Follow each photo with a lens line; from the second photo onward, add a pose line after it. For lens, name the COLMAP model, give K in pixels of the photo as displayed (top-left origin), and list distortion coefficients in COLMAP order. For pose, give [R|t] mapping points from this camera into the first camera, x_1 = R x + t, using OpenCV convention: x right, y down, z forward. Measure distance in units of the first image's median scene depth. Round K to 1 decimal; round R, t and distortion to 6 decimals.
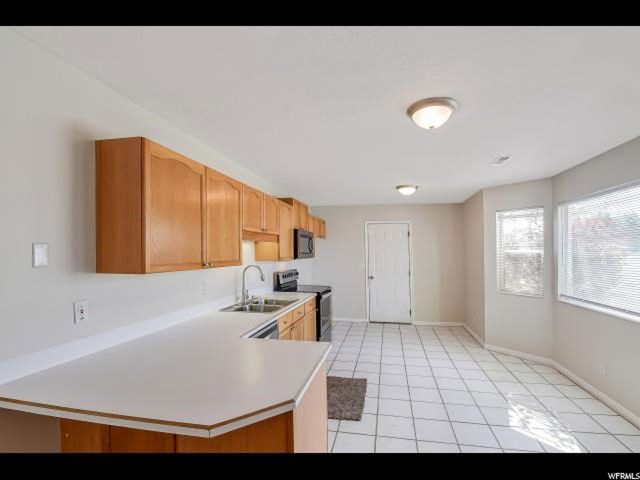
lens RADIAL K [[310.4, 0, 321.1], [0, 310.4, 243.7], [0, 0, 1]] dist [-0.001126, -0.000425]
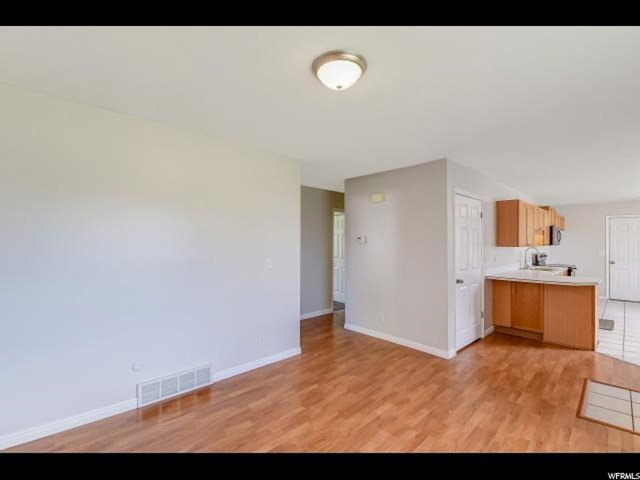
lens RADIAL K [[310.4, 0, 320.6], [0, 310.4, 243.2], [0, 0, 1]] dist [-0.001126, -0.000425]
pose [[0.844551, 0.007529, -0.535423, -0.220651], [0.008082, 0.999608, 0.026805, -0.011953], [0.535415, -0.026965, 0.844159, -0.915052]]
